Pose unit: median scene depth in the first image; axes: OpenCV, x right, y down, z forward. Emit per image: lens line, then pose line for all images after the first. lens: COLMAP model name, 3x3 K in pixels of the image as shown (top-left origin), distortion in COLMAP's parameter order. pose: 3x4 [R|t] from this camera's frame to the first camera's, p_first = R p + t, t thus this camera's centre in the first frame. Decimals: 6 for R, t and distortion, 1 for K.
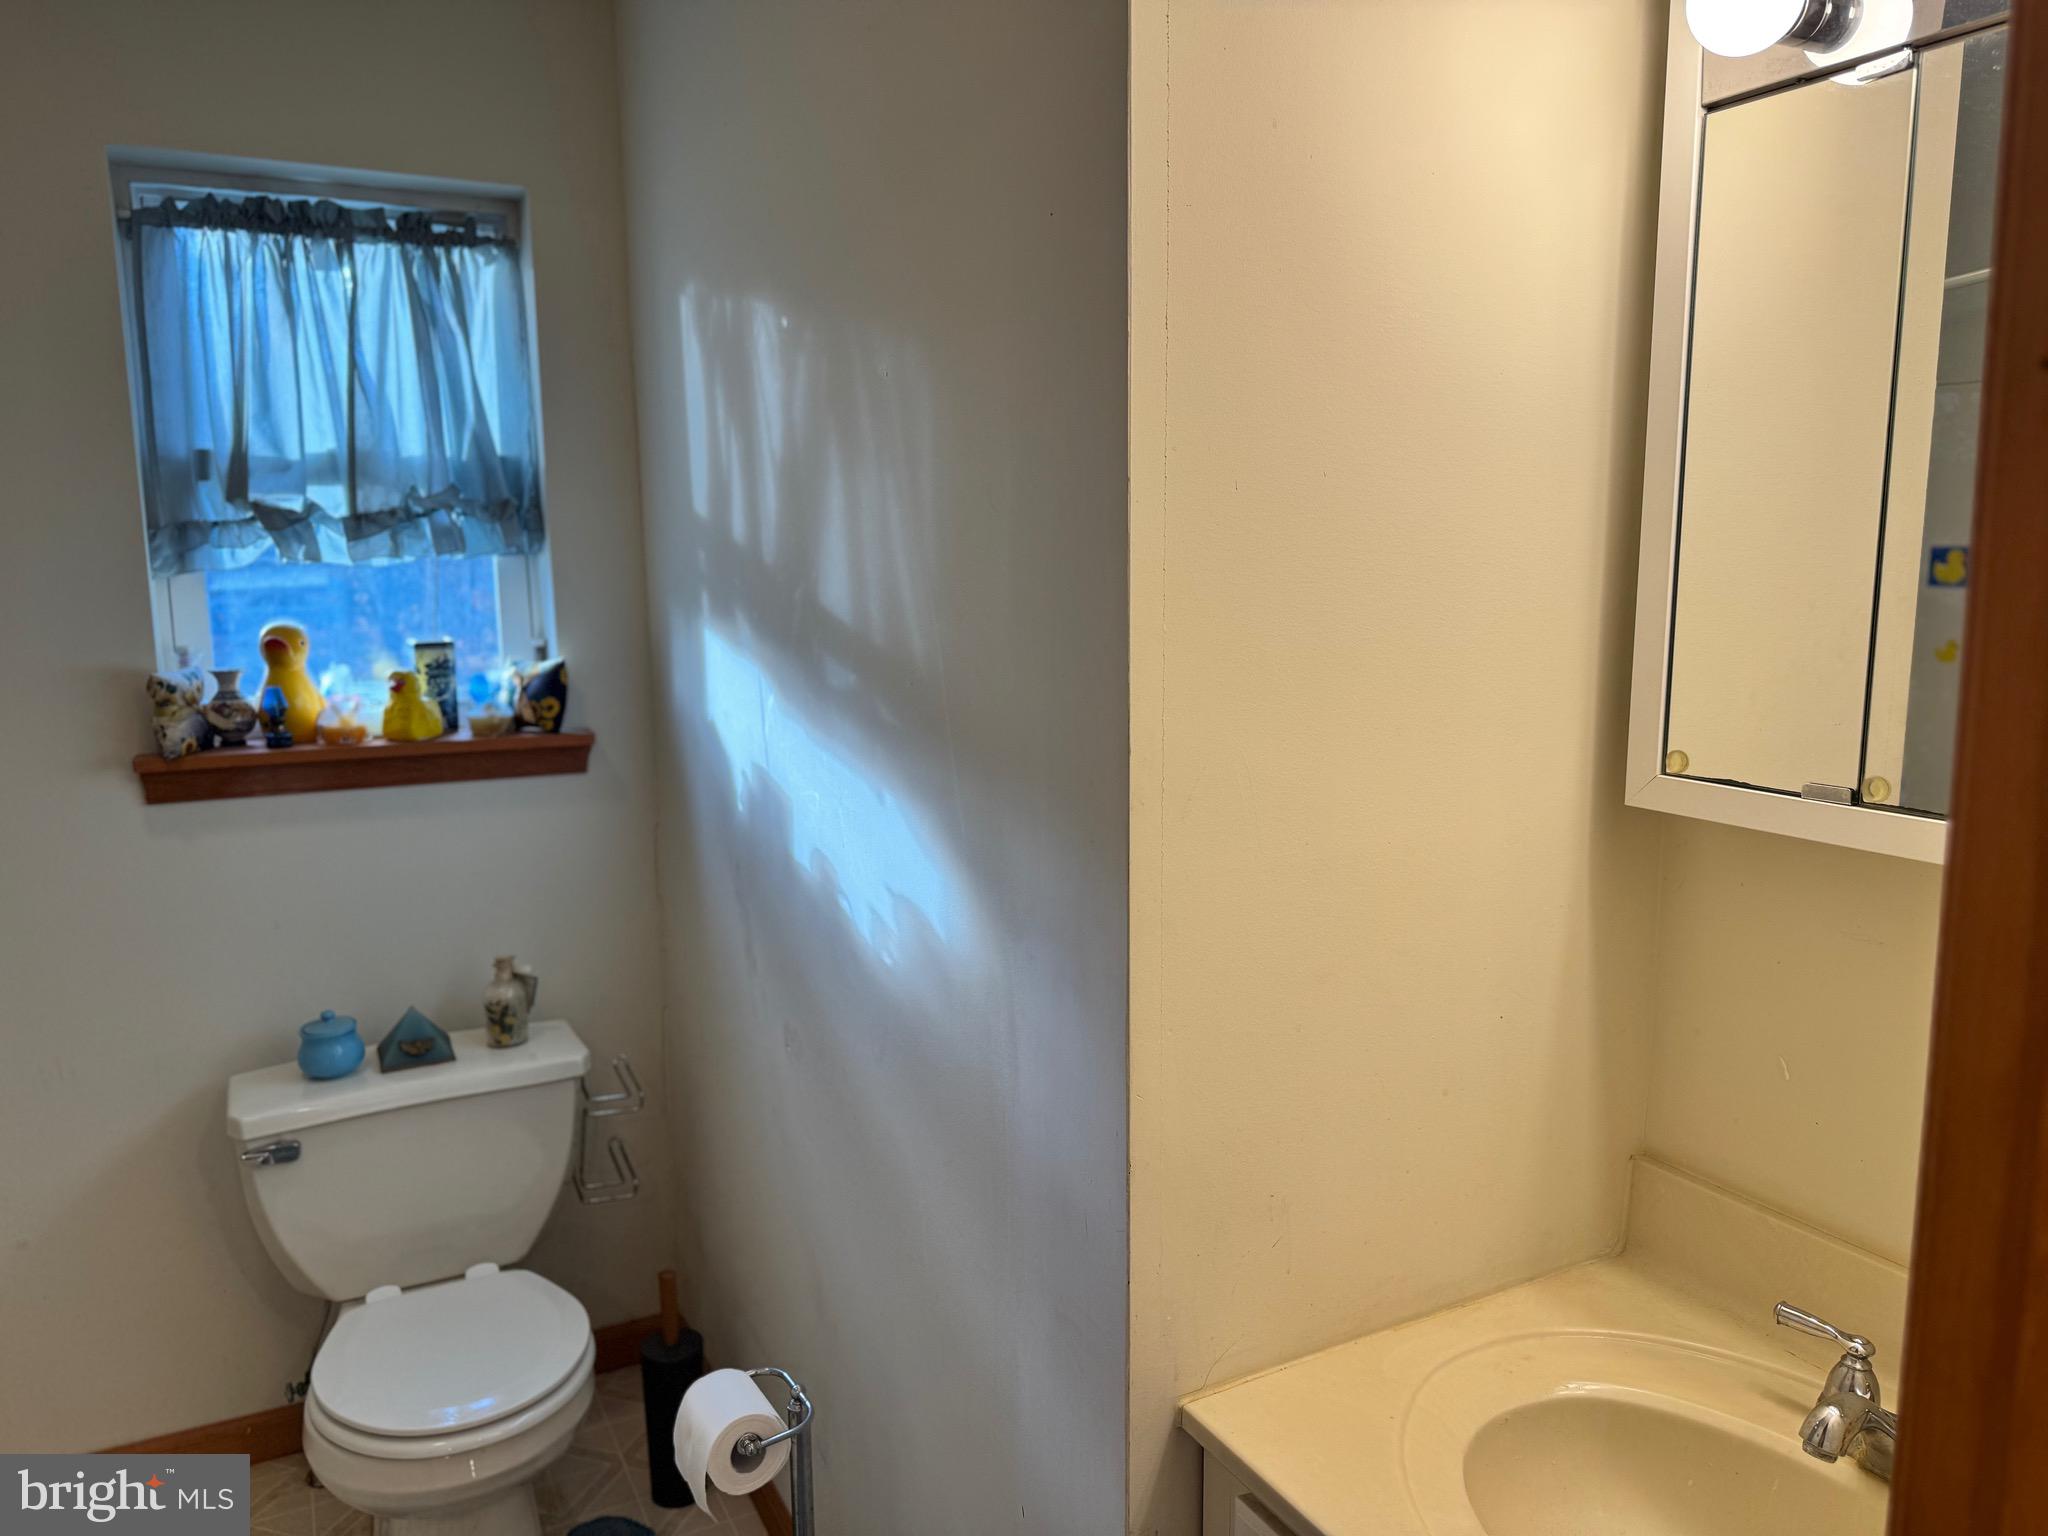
lens RADIAL K [[1448.8, 0, 1023.2], [0, 1448.8, 773.8], [0, 0, 1]] dist [0.029831, -0.045426]
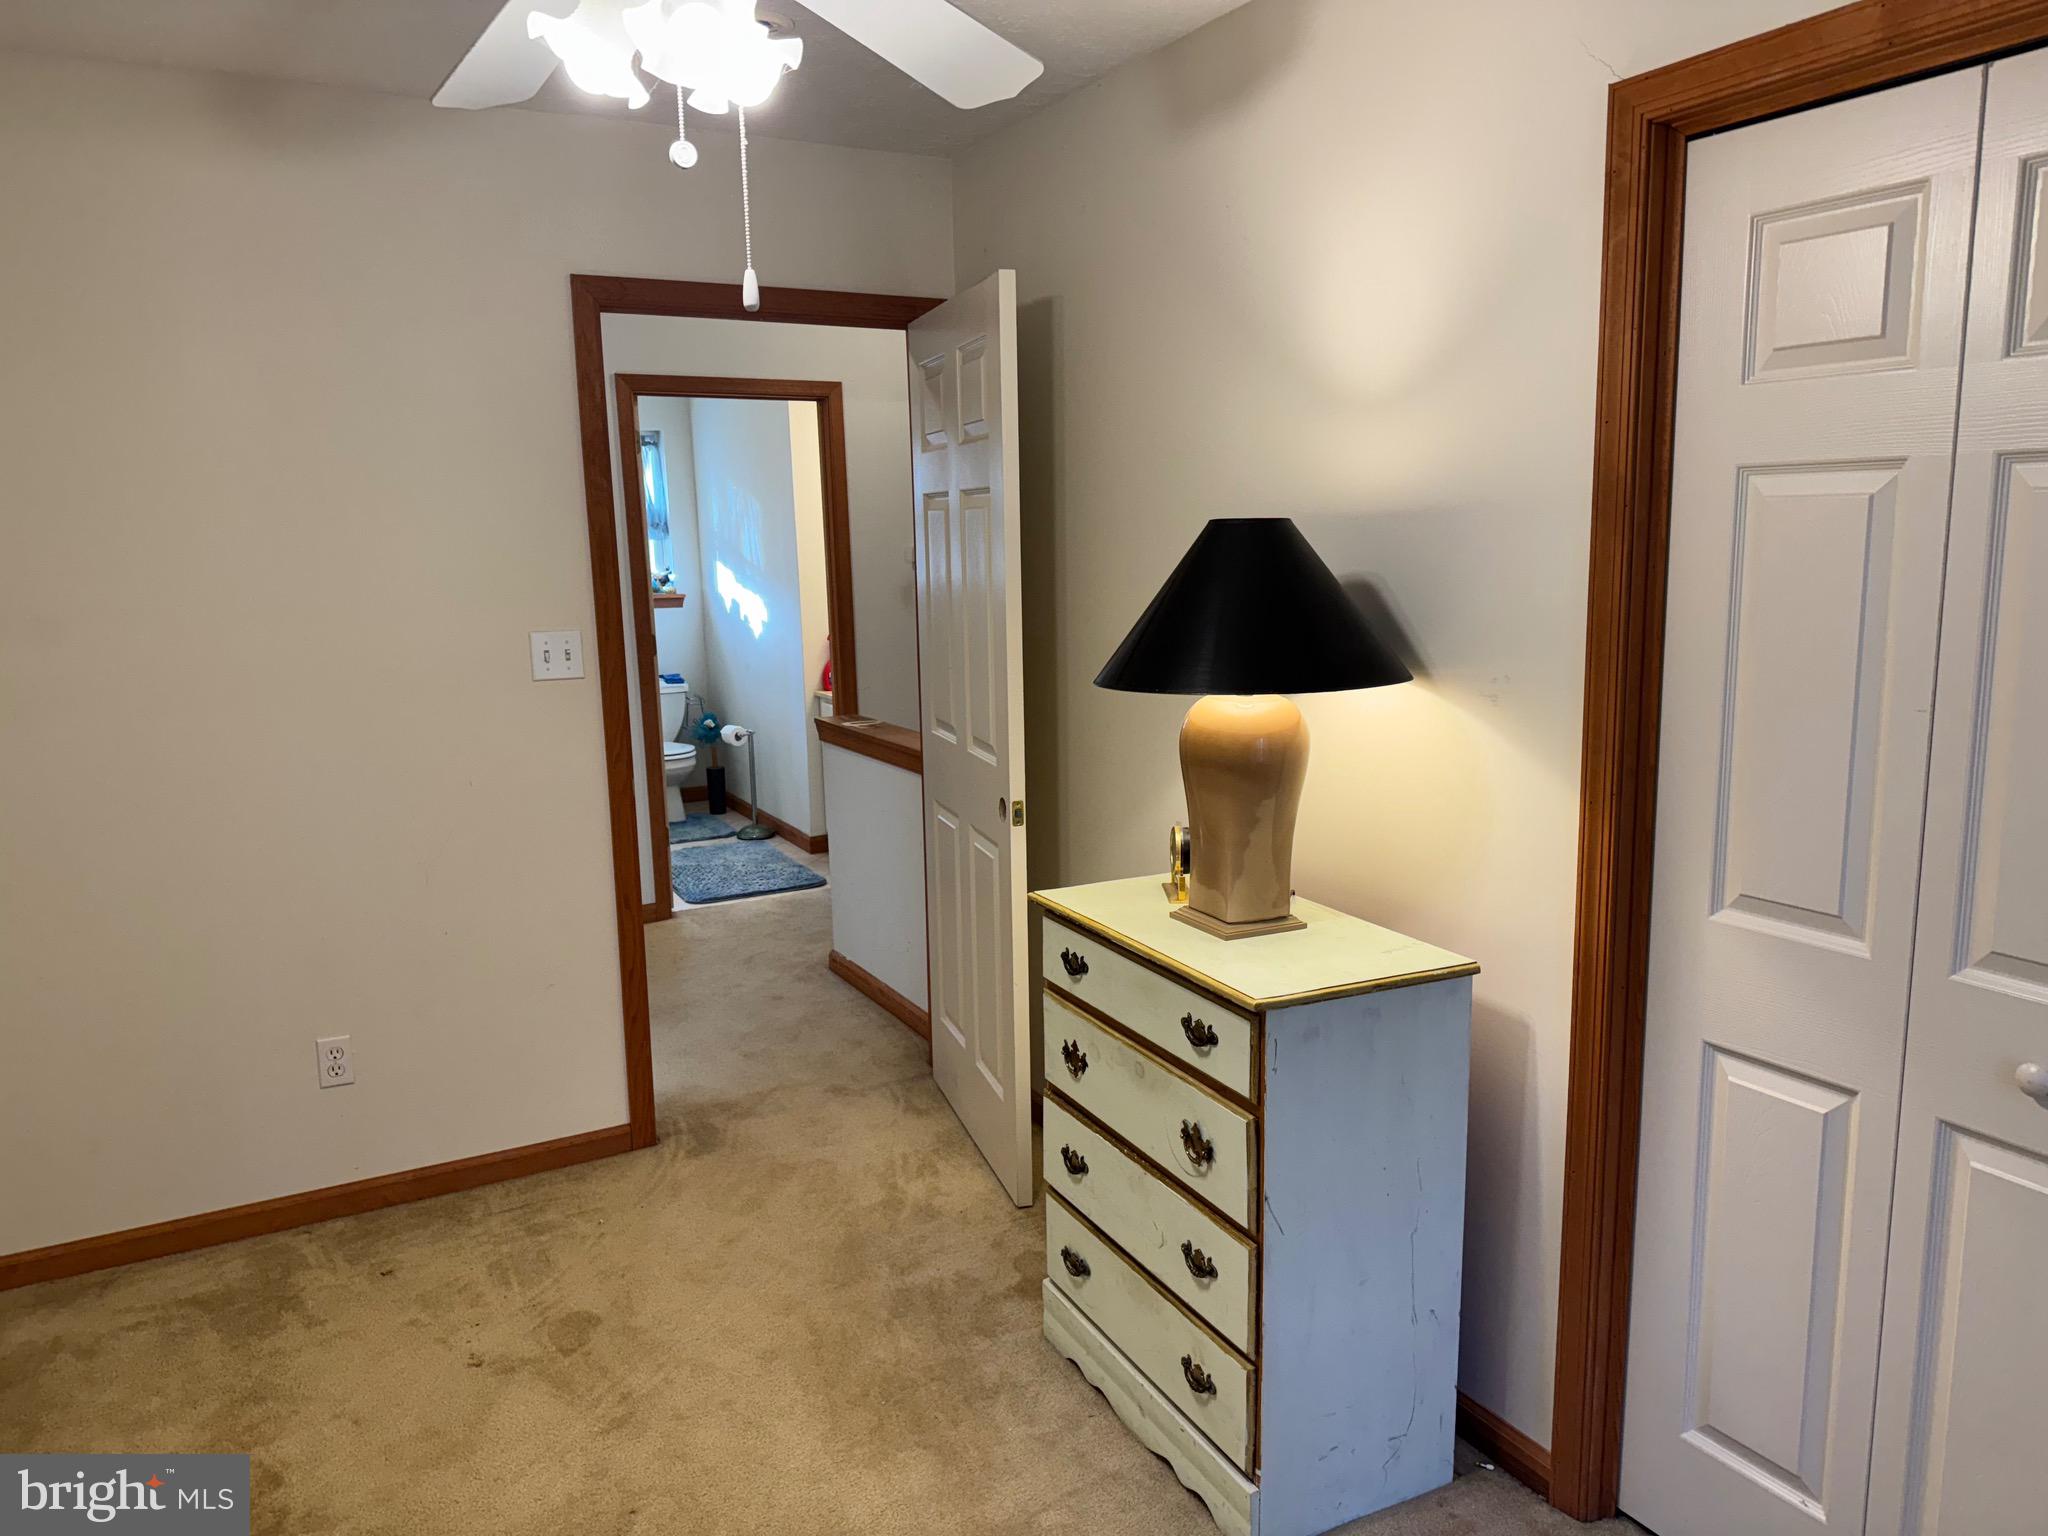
lens RADIAL K [[1448.8, 0, 1025.1], [0, 1448.8, 769.3], [0, 0, 1]] dist [0.029831, -0.045426]
pose [[0.999779, -0.007500, -0.019663, 0.504279], [0.007907, 0.999755, 0.020680, 0.279089], [0.019503, -0.020831, 0.999593, -2.158338]]
